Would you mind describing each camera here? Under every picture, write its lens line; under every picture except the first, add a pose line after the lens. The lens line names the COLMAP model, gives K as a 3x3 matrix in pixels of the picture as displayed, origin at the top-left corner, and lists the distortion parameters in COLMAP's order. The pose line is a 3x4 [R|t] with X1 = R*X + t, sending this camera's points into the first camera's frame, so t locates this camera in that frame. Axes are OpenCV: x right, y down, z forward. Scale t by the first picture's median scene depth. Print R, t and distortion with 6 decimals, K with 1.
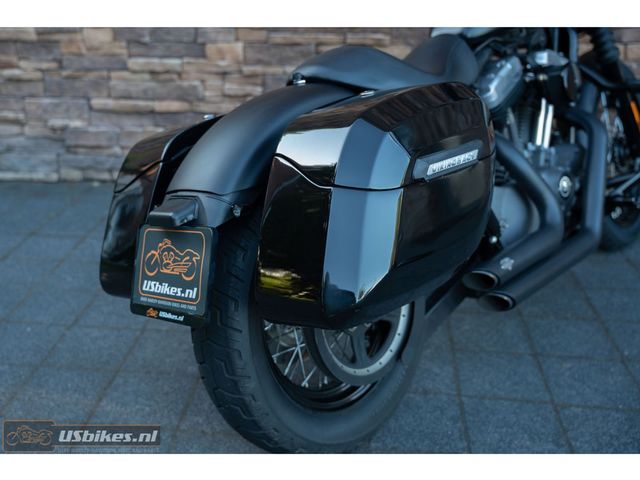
lens RADIAL K [[693.4, 0, 273.5], [0, 693.4, 203.6], [0, 0, 1]] dist [0.020054, 0.020581]
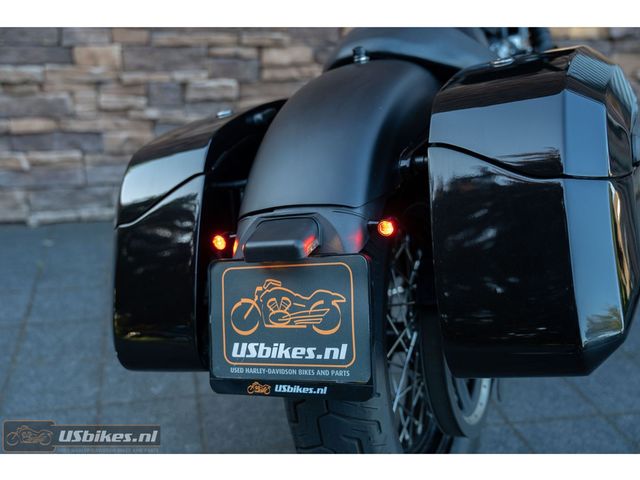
lens RADIAL K [[696.0, 0, 273.6], [0, 696.0, 241.1], [0, 0, 1]] dist [0.033163, 0.027001]
pose [[0.948842, -0.094508, 0.301276, -0.146531], [0.090562, 0.995523, 0.027070, -0.002073], [-0.302485, 0.001599, 0.953153, 0.140023]]
